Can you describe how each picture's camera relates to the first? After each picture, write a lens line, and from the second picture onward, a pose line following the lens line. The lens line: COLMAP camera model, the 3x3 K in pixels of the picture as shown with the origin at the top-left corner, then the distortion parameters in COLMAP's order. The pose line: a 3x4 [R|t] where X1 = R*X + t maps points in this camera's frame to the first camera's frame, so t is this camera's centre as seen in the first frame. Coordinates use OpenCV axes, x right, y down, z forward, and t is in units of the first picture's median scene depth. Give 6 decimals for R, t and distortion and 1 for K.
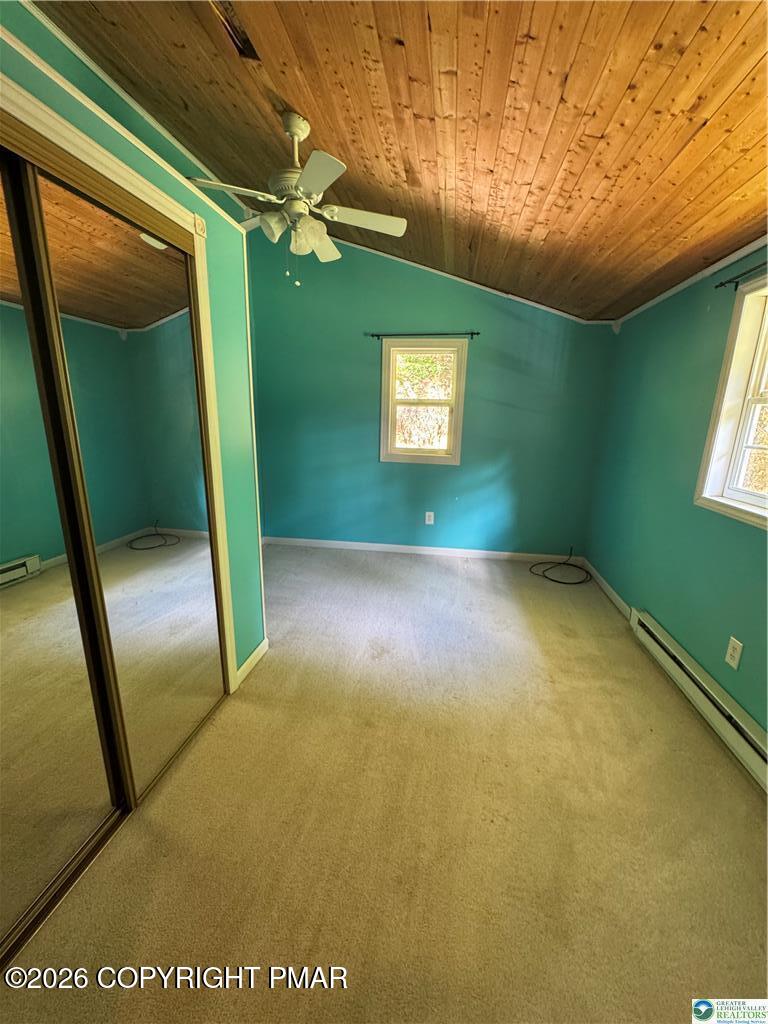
lens RADIAL K [[409.0, 0, 383.9], [0, 409.0, 513.3], [0, 0, 1]] dist [-0.005611, 0.000568]
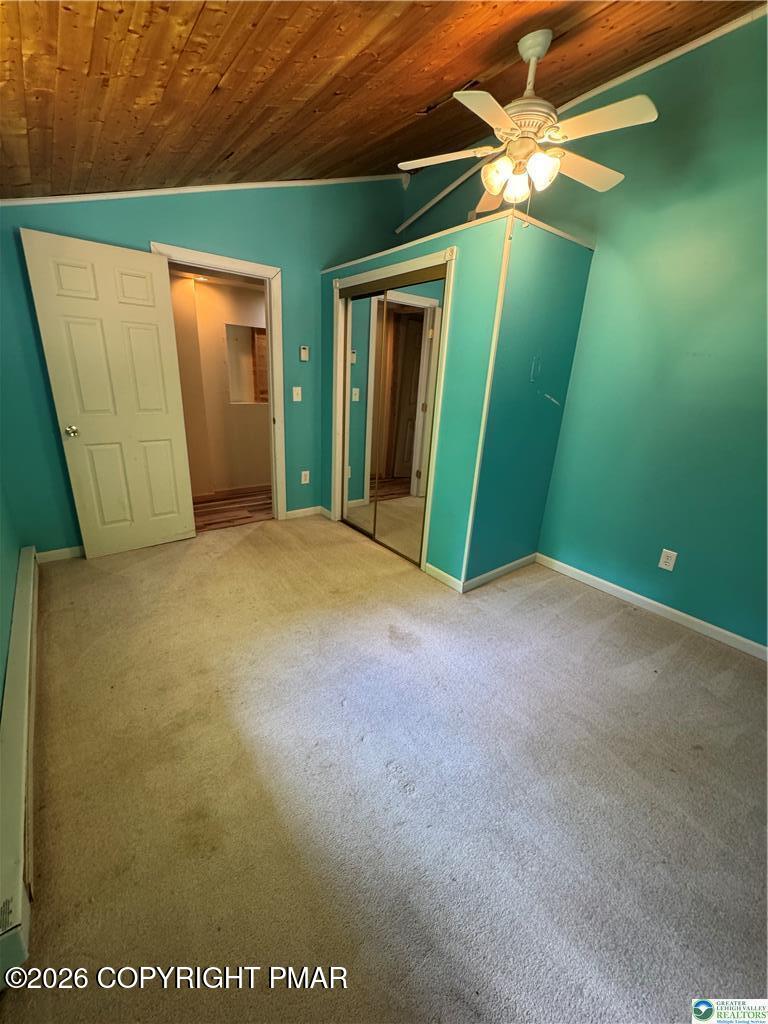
lens RADIAL K [[409.0, 0, 385.1], [0, 409.0, 508.3], [0, 0, 1]] dist [-0.005611, 0.000568]
pose [[-0.678204, 0.190957, -0.709630, 0.711397], [-0.245024, 0.851632, 0.463342, -0.391611], [0.692823, 0.488117, -0.530791, 1.523083]]
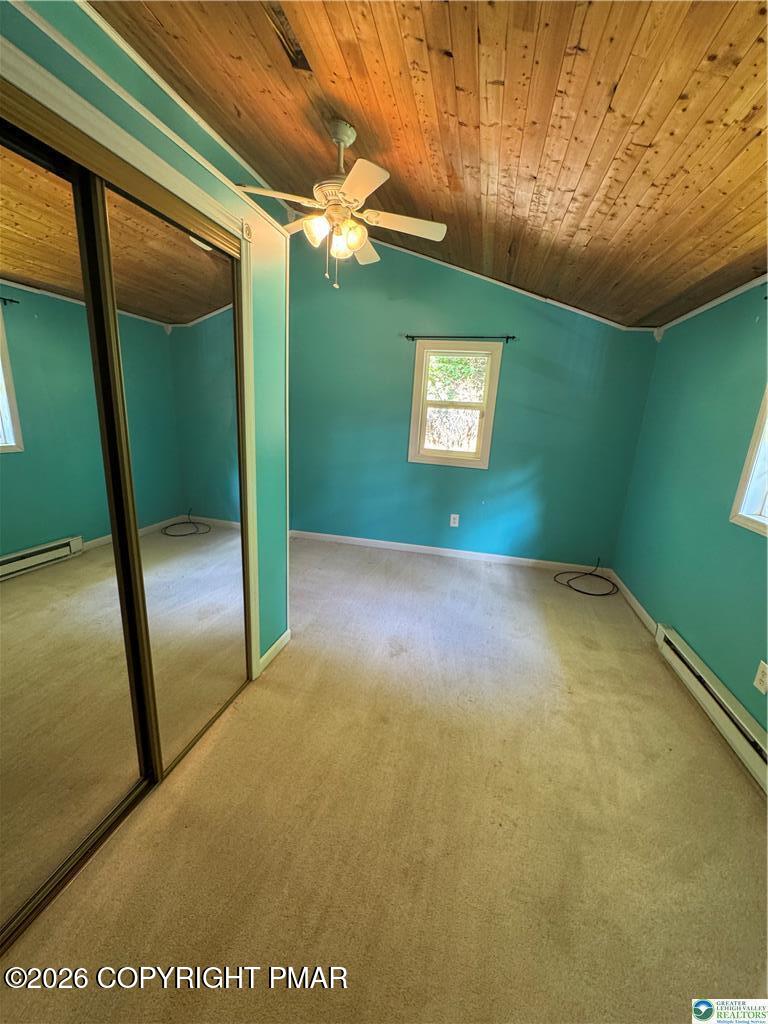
lens RADIAL K [[409.0, 0, 383.7], [0, 409.0, 513.0], [0, 0, 1]] dist [-0.005611, 0.000568]
pose [[0.996748, 0.051378, -0.062076, -0.000396], [-0.051176, 0.998678, 0.004848, -0.005873], [0.062243, -0.001655, 0.998060, -0.019349]]
